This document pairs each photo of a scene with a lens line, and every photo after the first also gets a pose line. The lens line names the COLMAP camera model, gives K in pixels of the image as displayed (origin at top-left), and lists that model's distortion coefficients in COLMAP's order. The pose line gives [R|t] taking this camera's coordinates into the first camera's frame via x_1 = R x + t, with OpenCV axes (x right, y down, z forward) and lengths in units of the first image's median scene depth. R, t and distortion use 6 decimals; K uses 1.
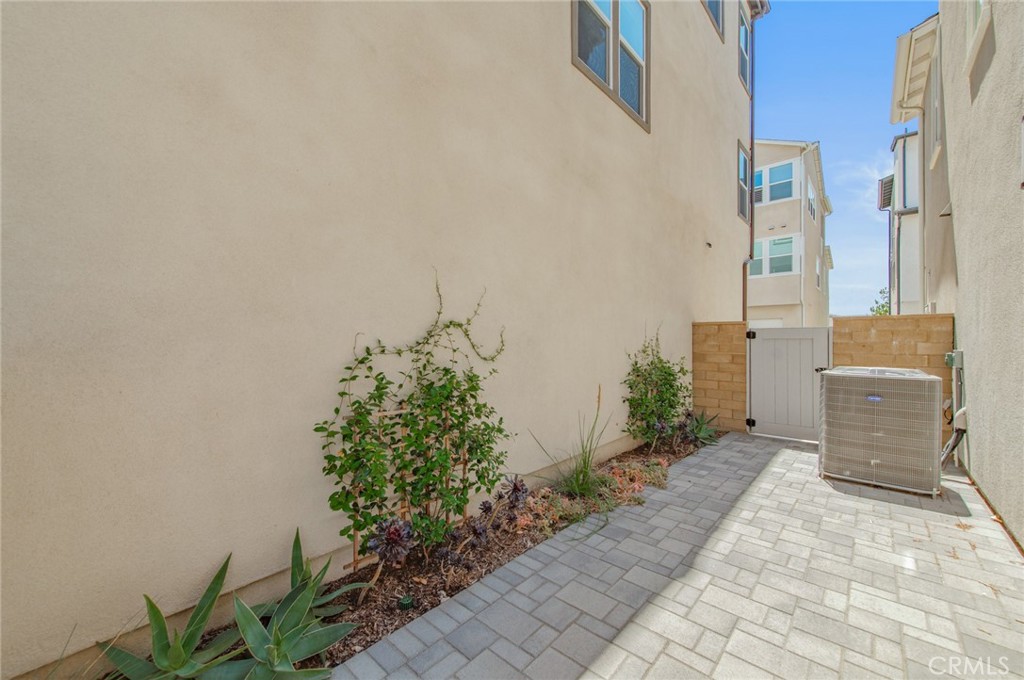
lens RADIAL K [[402.1, 0, 512.9], [0, 402.1, 342.8], [0, 0, 1]] dist [0.016296, -0.004324]
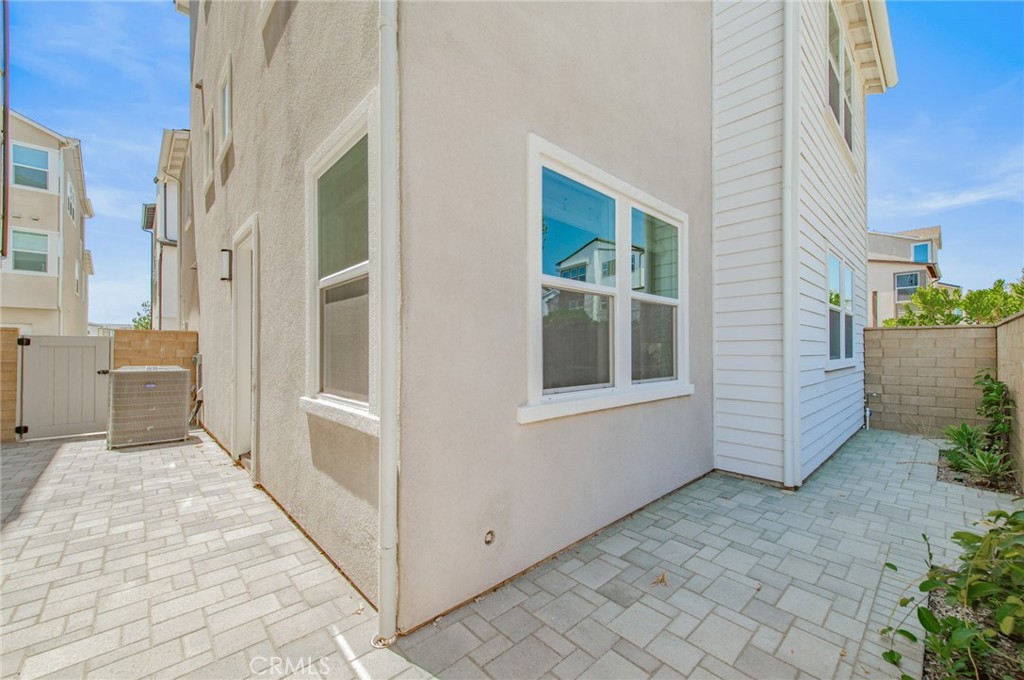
lens RADIAL K [[402.1, 0, 512.9], [0, 402.1, 342.8], [0, 0, 1]] dist [0.016296, -0.004324]
pose [[0.091585, 0.020489, 0.995586, -0.345970], [0.005628, 0.999762, -0.021093, 0.012840], [-0.995781, 0.007535, 0.091448, -0.336546]]
